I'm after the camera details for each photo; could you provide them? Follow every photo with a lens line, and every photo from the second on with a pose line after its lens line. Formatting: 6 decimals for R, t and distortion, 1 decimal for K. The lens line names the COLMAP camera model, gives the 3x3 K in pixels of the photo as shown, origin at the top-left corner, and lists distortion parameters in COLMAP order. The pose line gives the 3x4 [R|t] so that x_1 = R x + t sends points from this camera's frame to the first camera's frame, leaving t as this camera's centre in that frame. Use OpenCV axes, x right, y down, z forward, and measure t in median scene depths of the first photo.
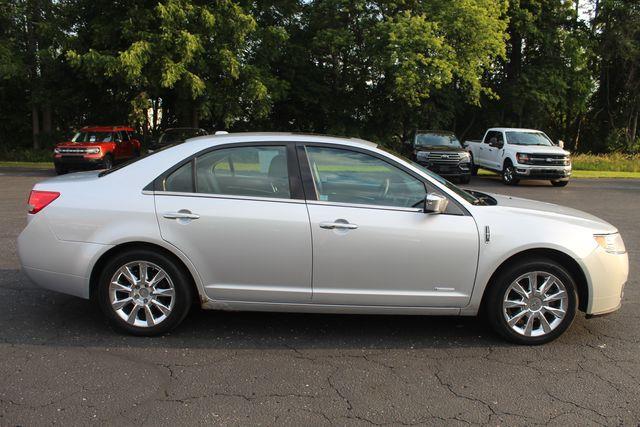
lens RADIAL K [[531.0, 0, 322.8], [0, 531.0, 206.6], [0, 0, 1]] dist [-0.161004, 0.164671]
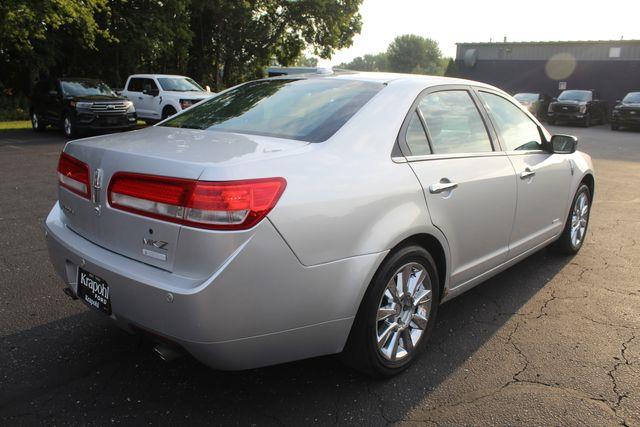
lens RADIAL K [[531.0, 0, 322.8], [0, 531.0, 206.6], [0, 0, 1]] dist [-0.161004, 0.164671]
pose [[0.685038, -0.165008, 0.709574, -0.161960], [0.095558, 0.985948, 0.137024, -0.012745], [-0.722213, -0.026061, 0.691180, 0.111509]]
